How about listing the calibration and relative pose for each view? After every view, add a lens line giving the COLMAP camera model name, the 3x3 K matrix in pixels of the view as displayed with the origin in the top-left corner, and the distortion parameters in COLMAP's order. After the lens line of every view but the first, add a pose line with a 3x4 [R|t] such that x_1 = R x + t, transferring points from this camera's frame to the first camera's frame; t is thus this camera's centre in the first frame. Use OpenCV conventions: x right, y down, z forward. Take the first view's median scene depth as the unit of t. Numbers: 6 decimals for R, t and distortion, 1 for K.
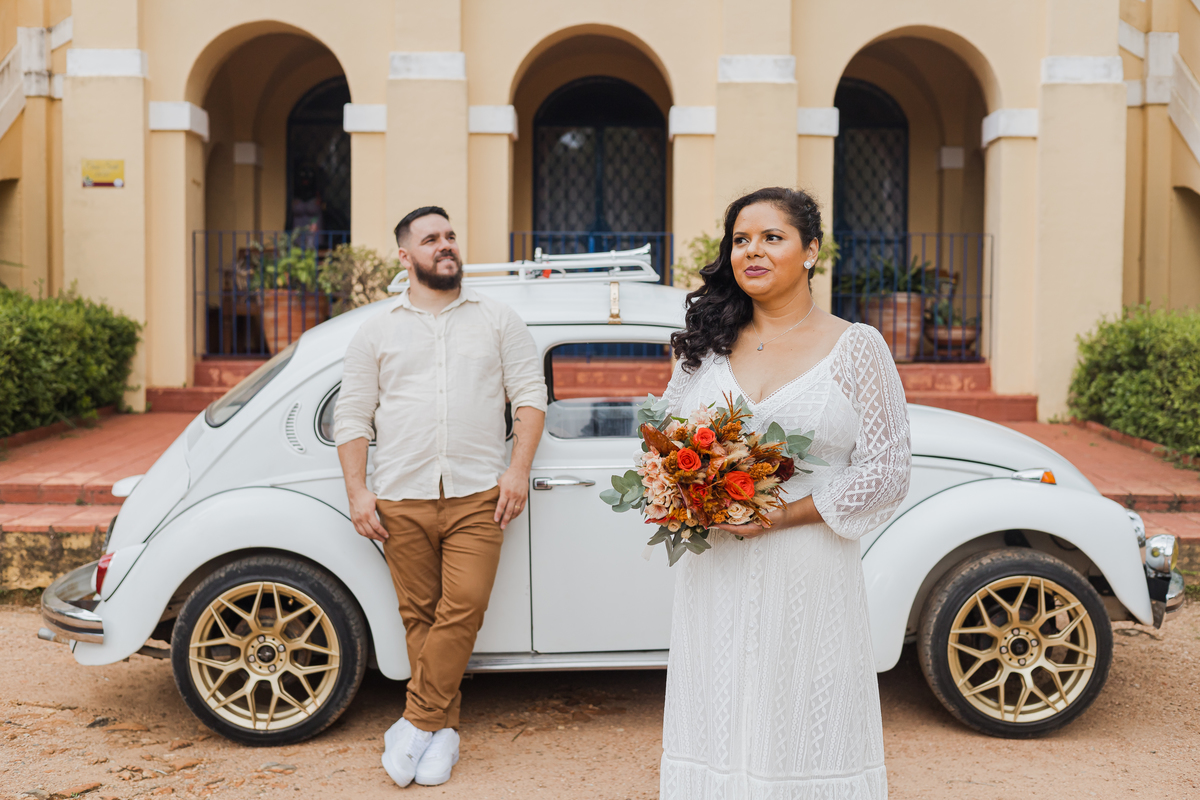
lens RADIAL K [[1624.4, 0, 606.8], [0, 1624.4, 395.6], [0, 0, 1]] dist [0.005124, 0.006871]
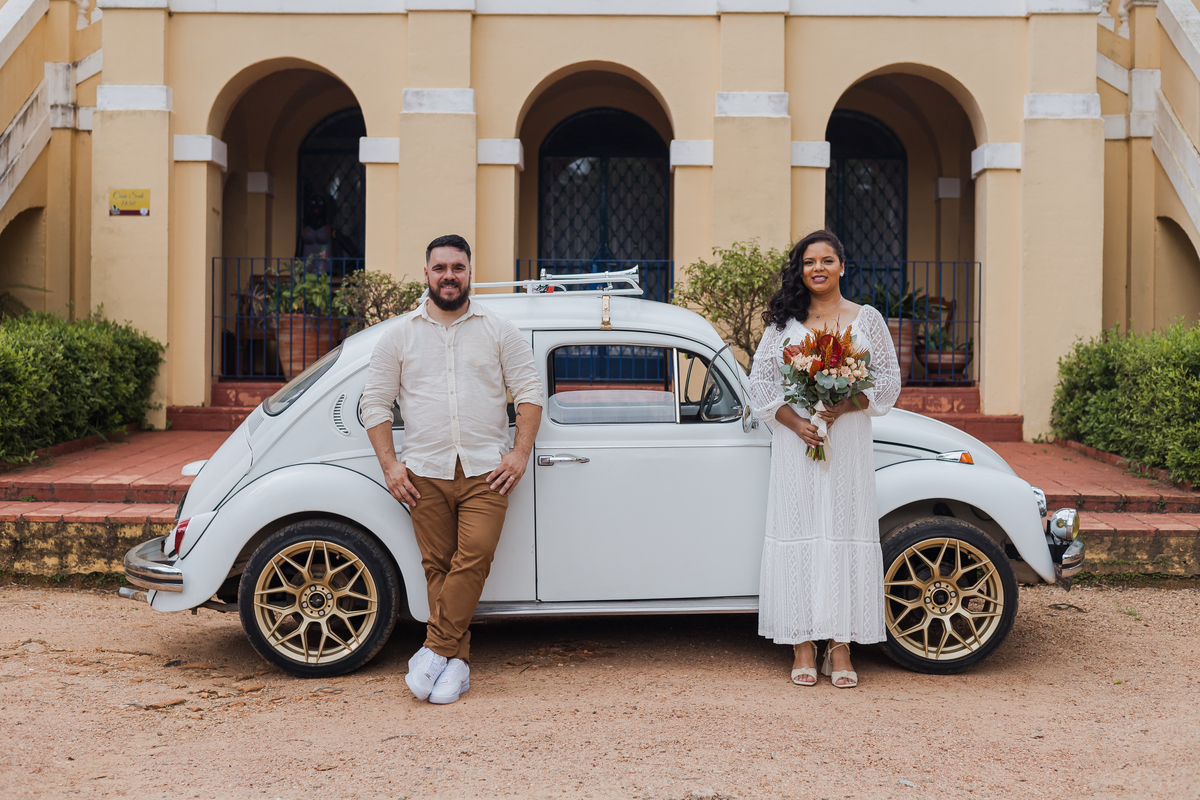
lens RADIAL K [[1754.0, 0, 618.3], [0, 1754.0, 374.2], [0, 0, 1]] dist [-0.011647, 0.066965]
pose [[0.999998, 0.001889, 0.000371, 0.007192], [-0.001874, 0.999307, -0.037175, 0.019511], [-0.000441, 0.037174, 0.999309, -0.157981]]
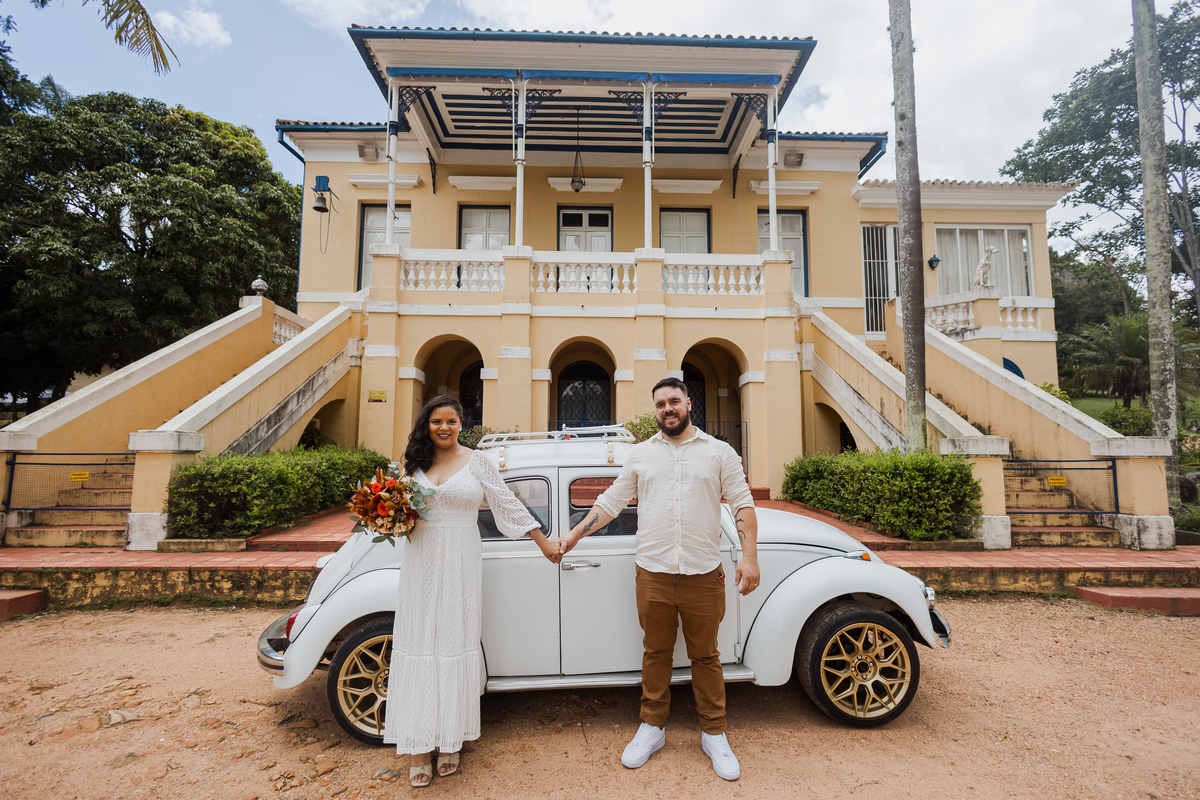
lens RADIAL K [[564.6, 0, 600.0], [0, 564.6, 400.0], [0, 0, 1]] dist [0.002259, -0.001073]
pose [[0.999490, 0.000582, 0.031937, -0.013212], [0.003968, 0.989829, -0.142210, -0.015429], [-0.031695, 0.142264, 0.989321, 0.214101]]
